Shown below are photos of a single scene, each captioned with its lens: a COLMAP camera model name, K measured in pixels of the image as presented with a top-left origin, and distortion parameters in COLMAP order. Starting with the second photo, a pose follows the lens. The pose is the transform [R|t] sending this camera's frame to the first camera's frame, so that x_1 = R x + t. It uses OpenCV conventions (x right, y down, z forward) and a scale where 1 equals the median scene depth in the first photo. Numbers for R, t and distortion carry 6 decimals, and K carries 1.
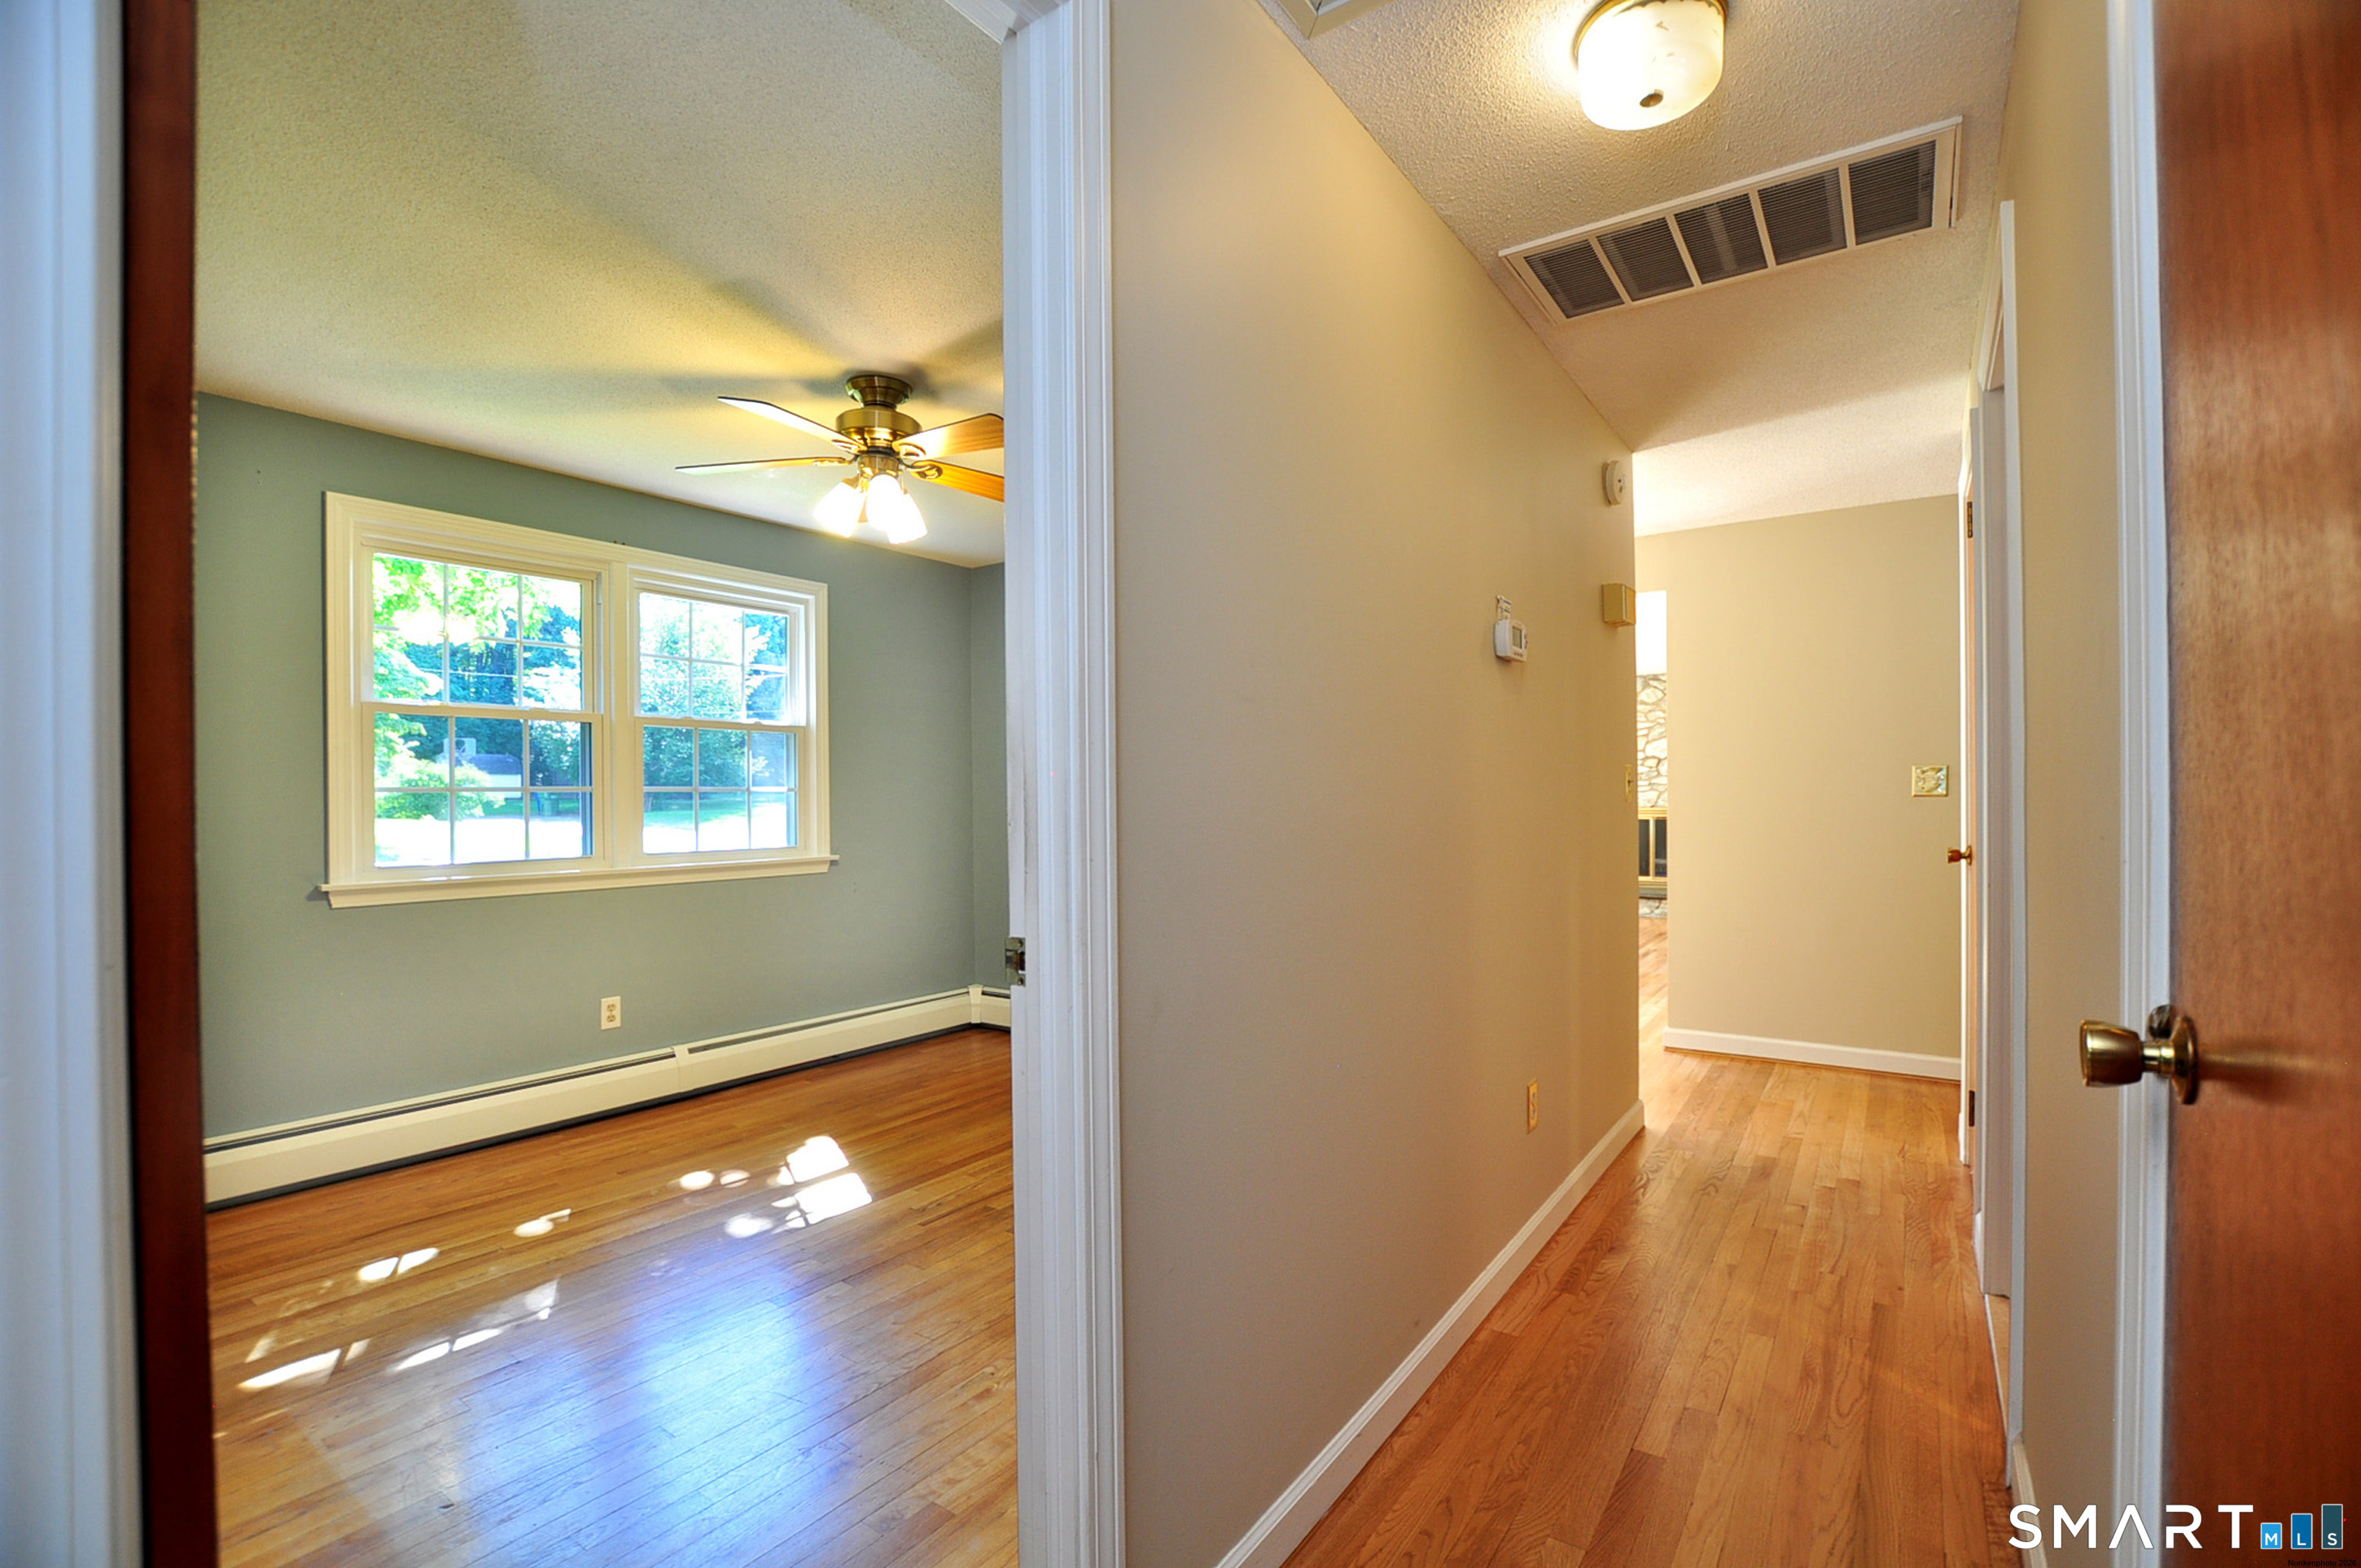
lens RADIAL K [[1037.8, 0, 1189.8], [0, 1037.8, 795.7], [0, 0, 1]] dist [-0.031585, 0.004965]
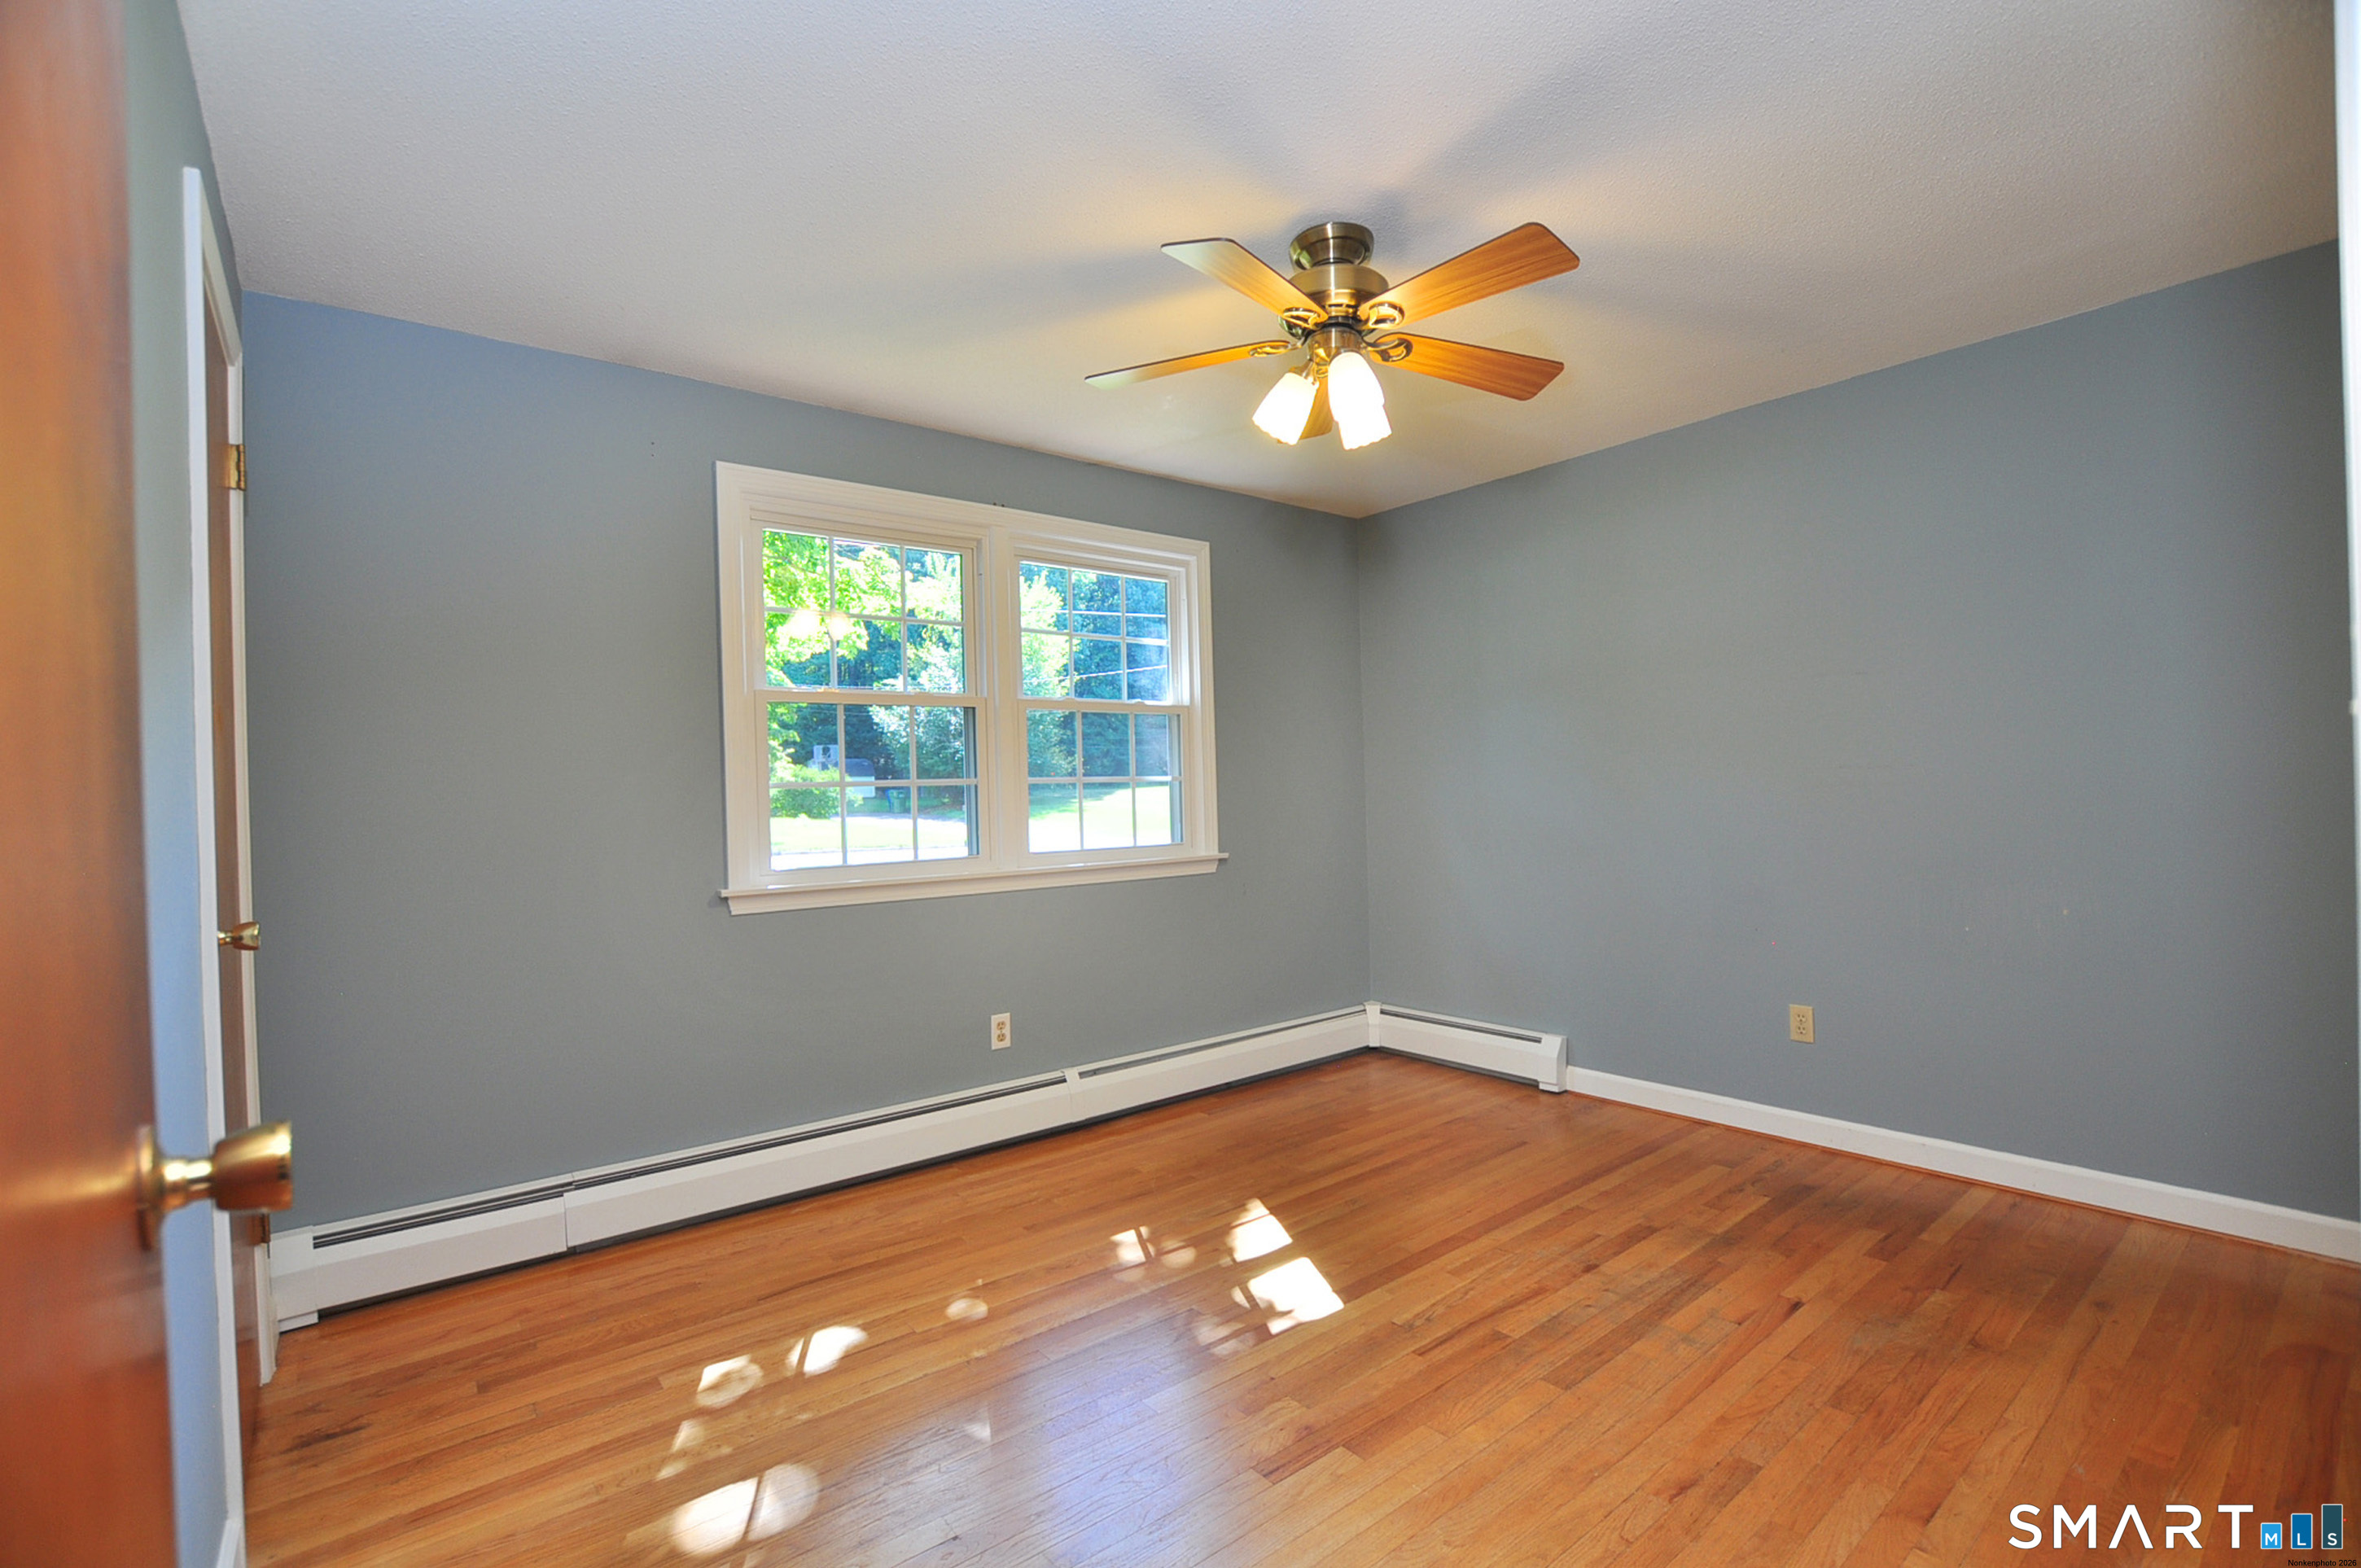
lens RADIAL K [[1037.8, 0, 1189.8], [0, 1037.8, 795.7], [0, 0, 1]] dist [-0.031585, 0.004965]
pose [[0.960643, -0.016623, -0.277289, -0.153098], [0.018969, 0.999803, 0.005779, 0.004323], [0.277139, -0.010811, 0.960769, 0.182462]]
